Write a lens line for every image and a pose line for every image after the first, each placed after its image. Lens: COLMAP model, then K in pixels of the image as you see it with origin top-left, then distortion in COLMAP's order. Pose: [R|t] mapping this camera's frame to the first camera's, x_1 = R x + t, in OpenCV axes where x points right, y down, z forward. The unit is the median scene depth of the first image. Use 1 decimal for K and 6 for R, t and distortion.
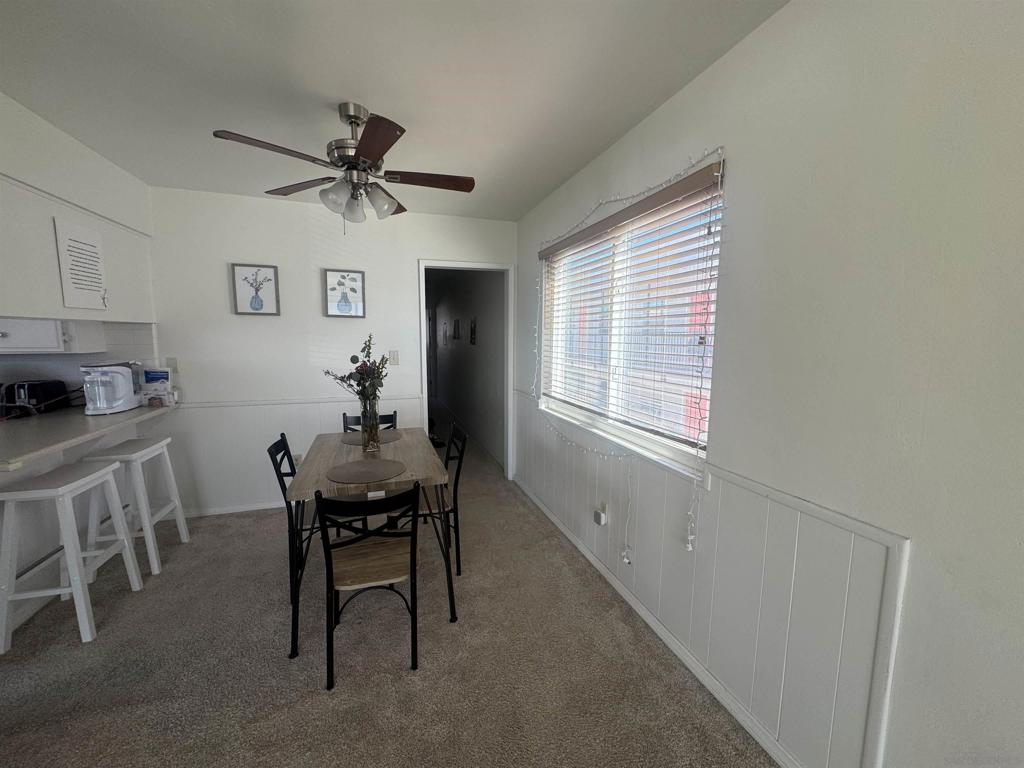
lens RADIAL K [[411.8, 0, 511.2], [0, 411.8, 384.3], [0, 0, 1]] dist [0.003055, 0.000313]
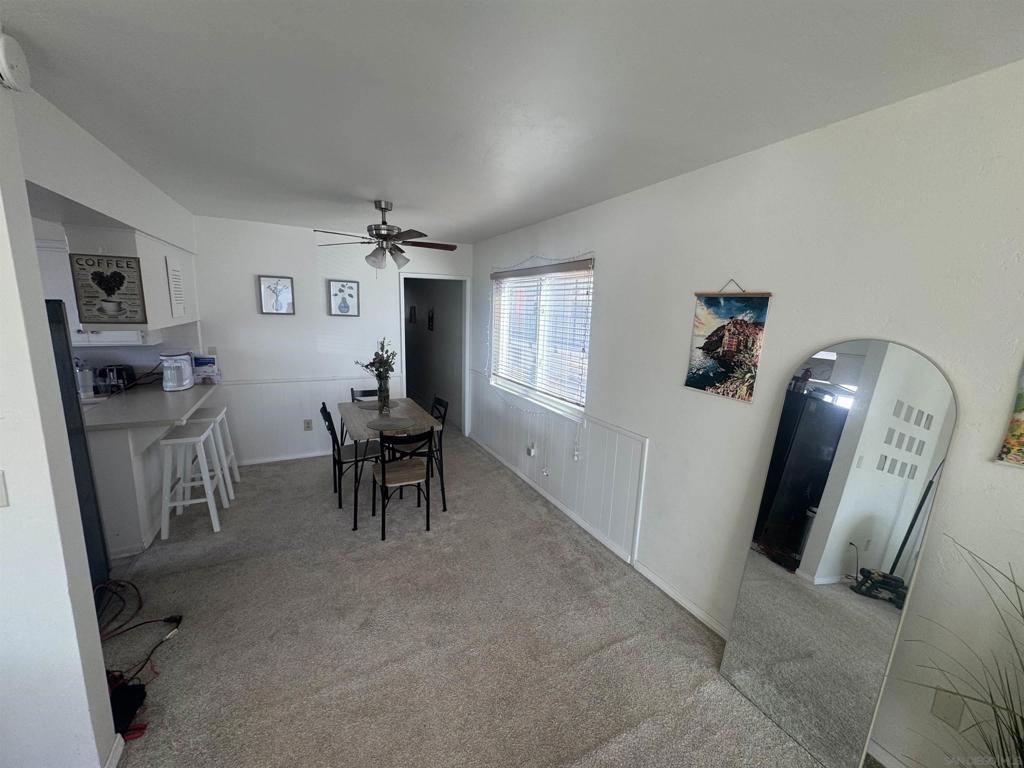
lens RADIAL K [[411.8, 0, 511.7], [0, 411.8, 384.2], [0, 0, 1]] dist [0.003055, 0.000313]
pose [[0.988014, -0.004638, 0.154295, -0.100405], [-0.005803, 0.997726, 0.067146, -0.047716], [-0.154255, -0.067236, 0.985741, -0.534381]]
